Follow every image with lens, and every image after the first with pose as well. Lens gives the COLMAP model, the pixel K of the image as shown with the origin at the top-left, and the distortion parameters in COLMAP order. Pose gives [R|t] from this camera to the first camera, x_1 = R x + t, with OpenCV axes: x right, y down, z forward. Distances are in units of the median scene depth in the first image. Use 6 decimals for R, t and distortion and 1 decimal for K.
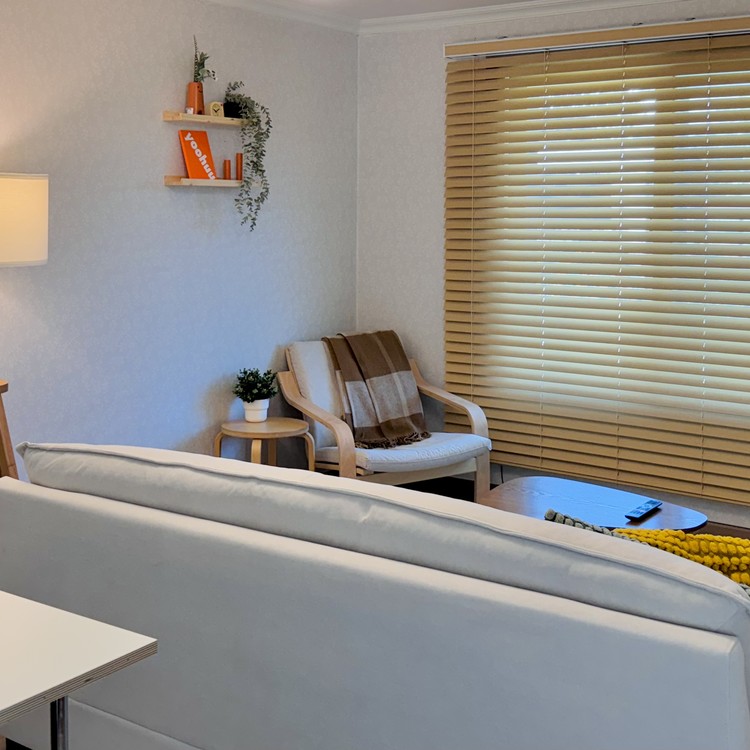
lens RADIAL K [[1067.9, 0, 373.6], [0, 1067.9, 278.9], [0, 0, 1]] dist [0.203221, -0.662827]
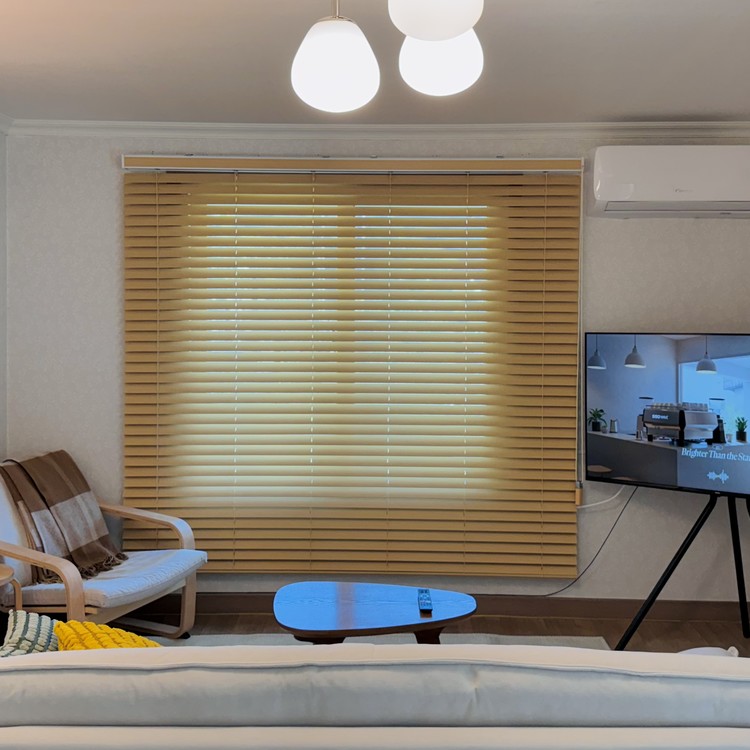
lens RADIAL K [[932.3, 0, 374.7], [0, 932.3, 342.0], [0, 0, 1]] dist [0.164818, -0.373826]
pose [[0.825684, -0.026038, 0.563532, -0.246656], [0.036989, 0.999283, -0.008025, -0.033260], [-0.562919, 0.027471, 0.826055, 0.170911]]
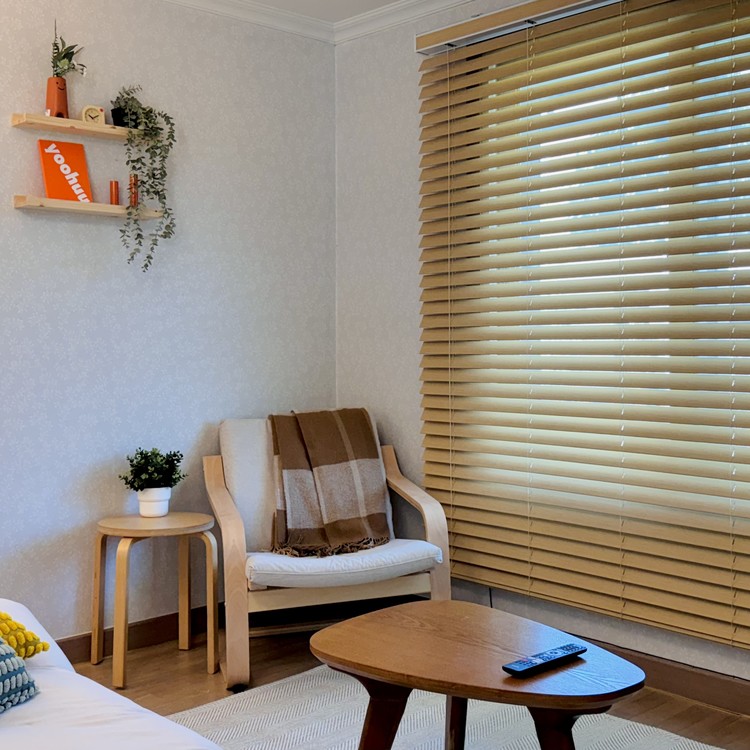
lens RADIAL K [[1021.3, 0, 387.0], [0, 1021.3, 365.3], [0, 0, 1]] dist [0.218739, -0.524666]
pose [[0.977727, -0.001998, -0.209873, 0.213884], [-0.006995, 0.999089, -0.042100, 0.053400], [0.209766, 0.042631, 0.976822, 0.295397]]
